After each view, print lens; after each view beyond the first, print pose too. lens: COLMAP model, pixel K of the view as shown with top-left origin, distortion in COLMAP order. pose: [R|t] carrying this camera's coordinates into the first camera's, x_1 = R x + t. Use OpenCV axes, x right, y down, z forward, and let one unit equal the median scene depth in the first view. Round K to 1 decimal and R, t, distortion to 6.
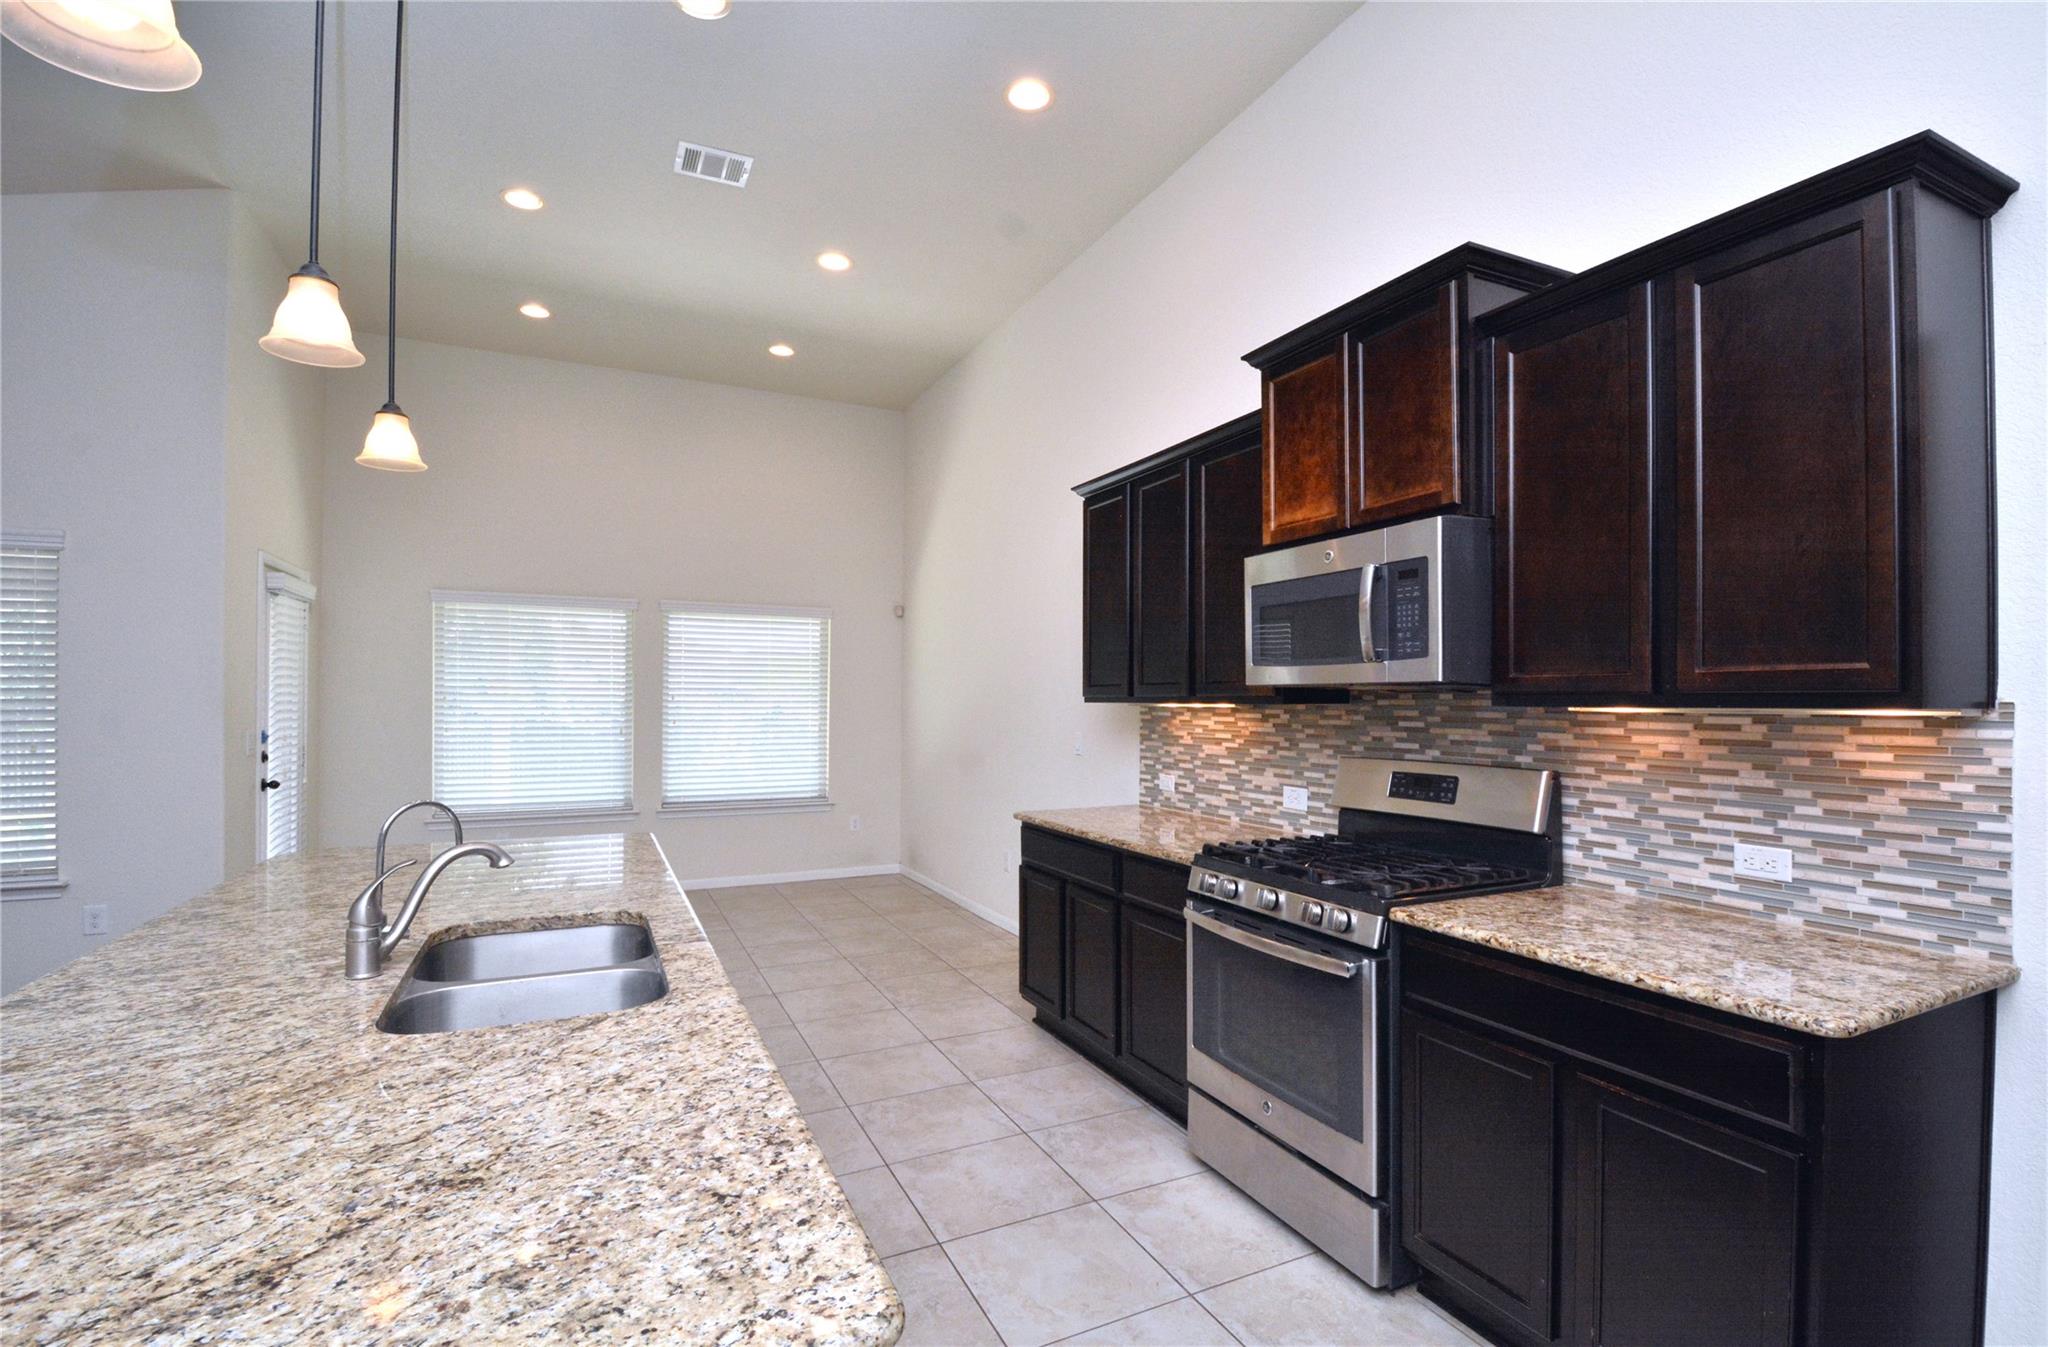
lens RADIAL K [[927.1, 0, 1027.1], [0, 927.1, 697.5], [0, 0, 1]] dist [0.010700, -0.019219]
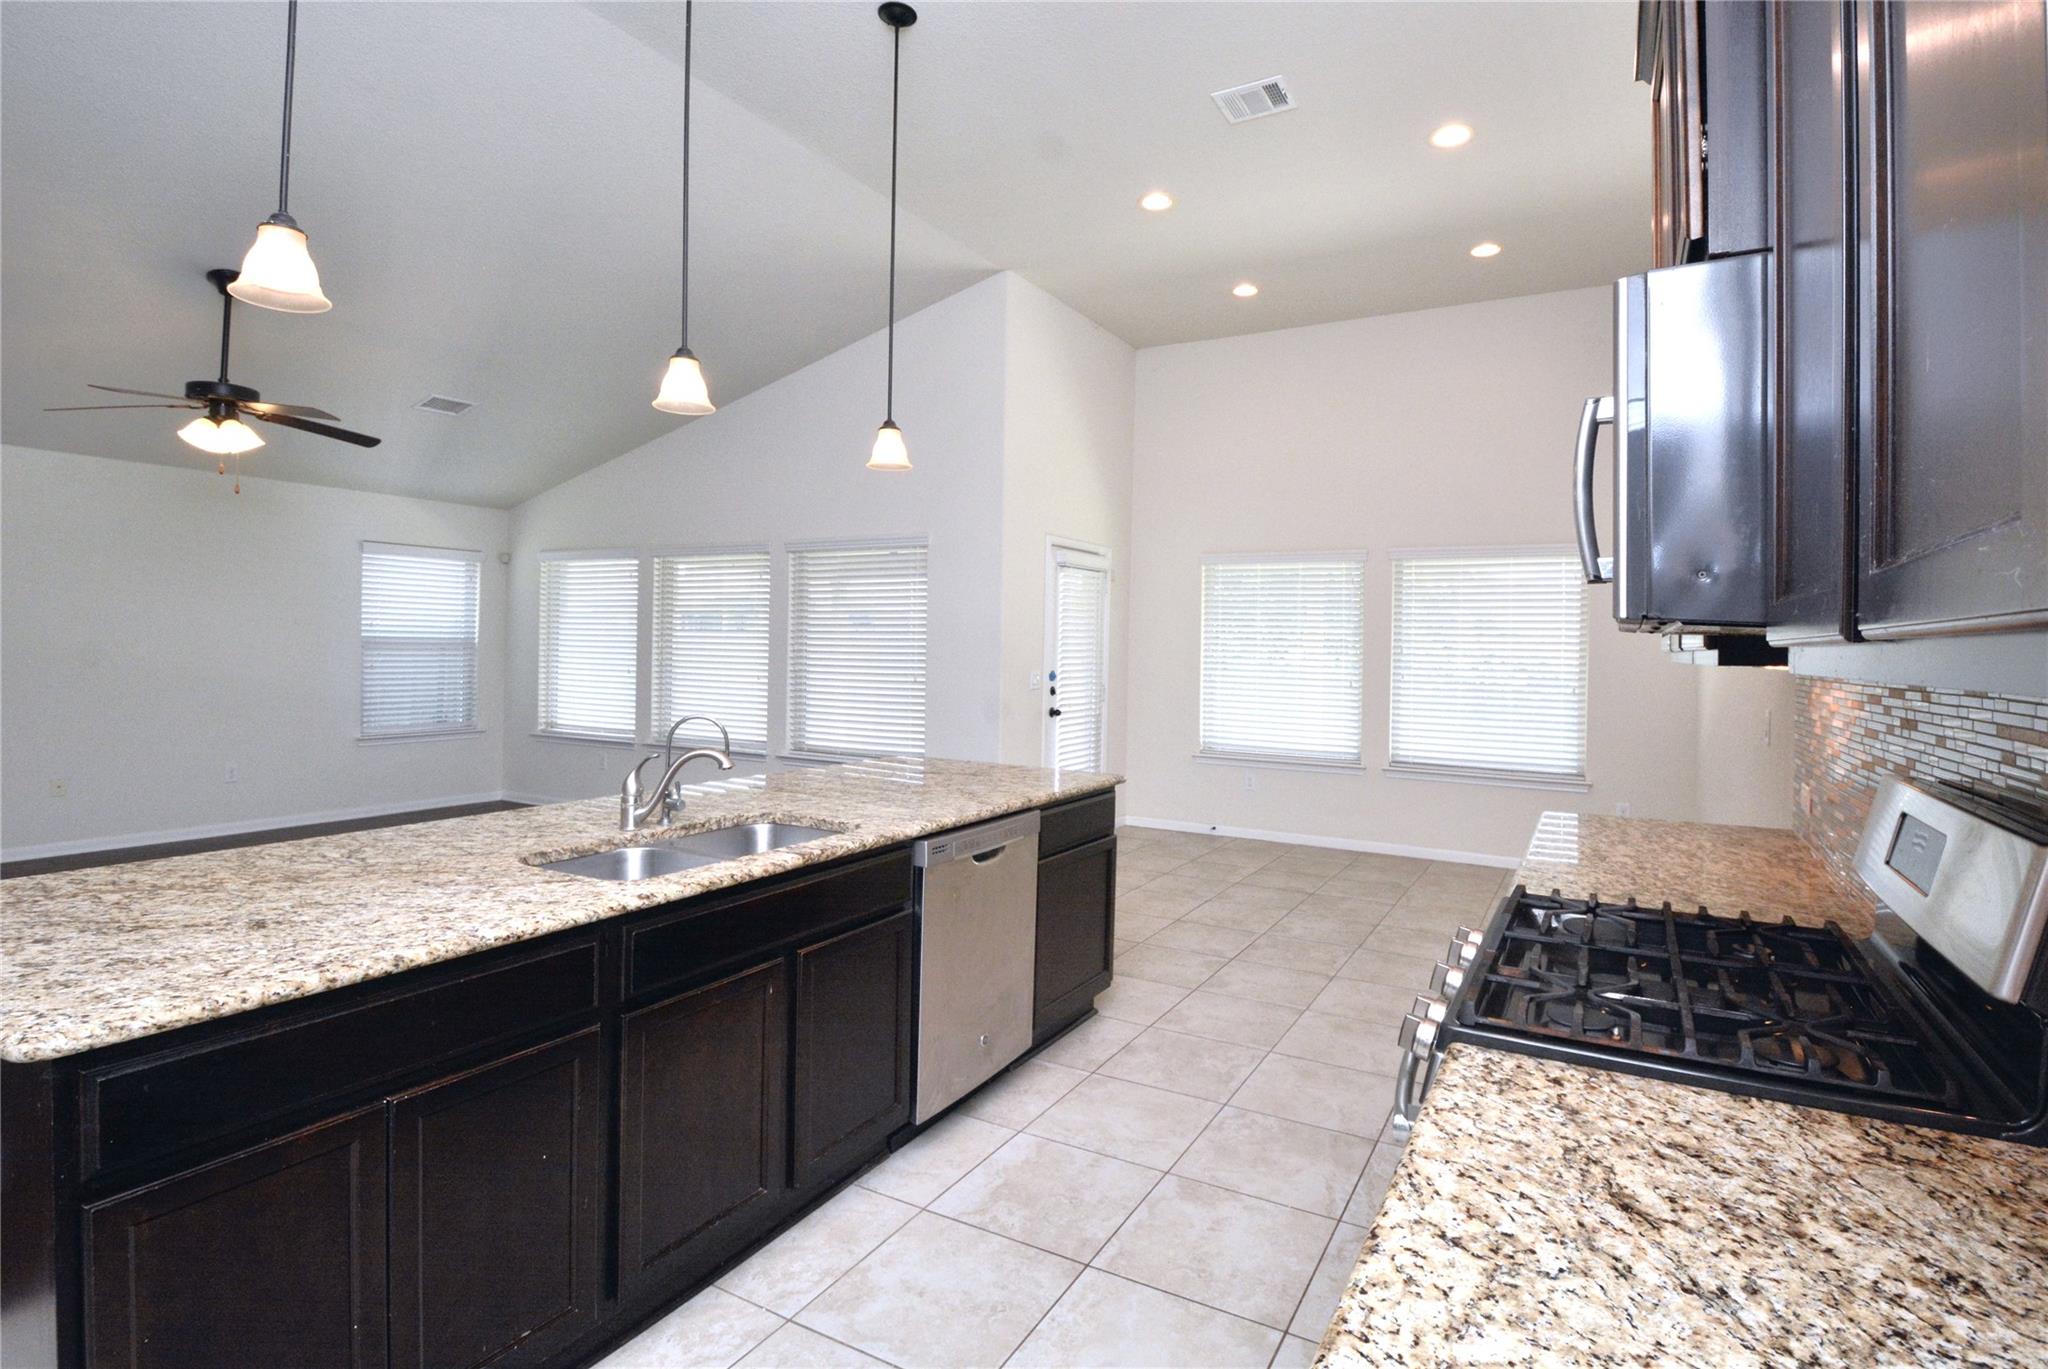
lens RADIAL K [[972.8, 0, 1085.4], [0, 972.8, 640.4], [0, 0, 1]] dist [-0.001521, -0.000304]
pose [[0.589684, 0.001630, -0.807633, 0.662026], [-0.012991, 0.999888, -0.007467, 0.003634], [0.807530, 0.014895, 0.589639, 0.457145]]
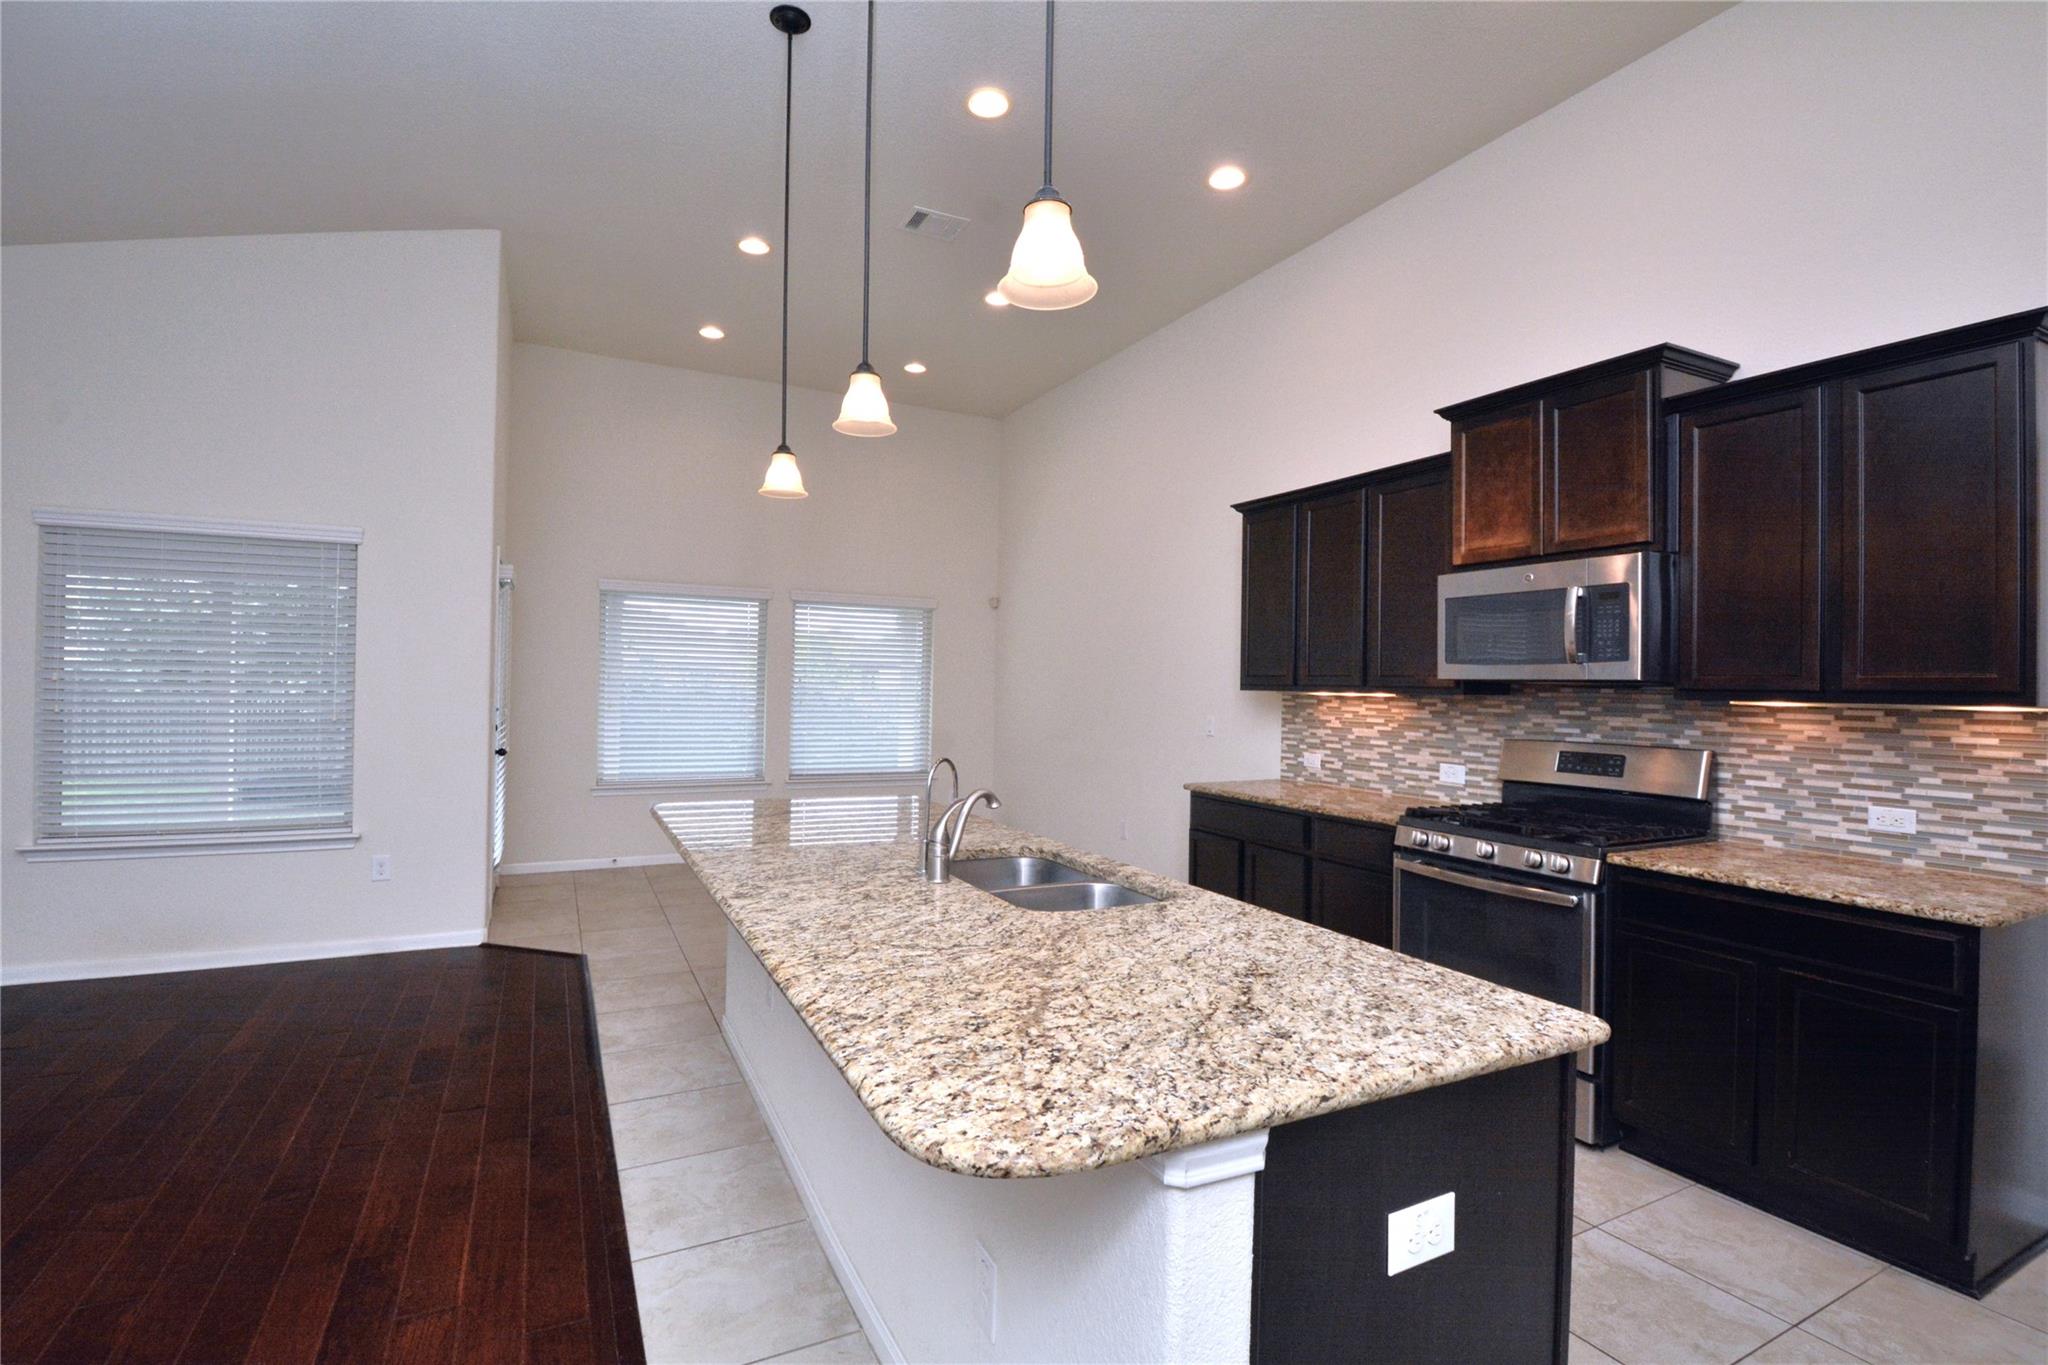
lens RADIAL K [[922.6, 0, 996.0], [0, 922.6, 678.0], [0, 0, 1]] dist [0.004223, -0.015391]
pose [[0.999892, 0.014594, 0.001711, -0.439107], [-0.014587, 0.999886, -0.003879, -0.001916], [-0.001767, 0.003854, 0.999991, -0.272827]]
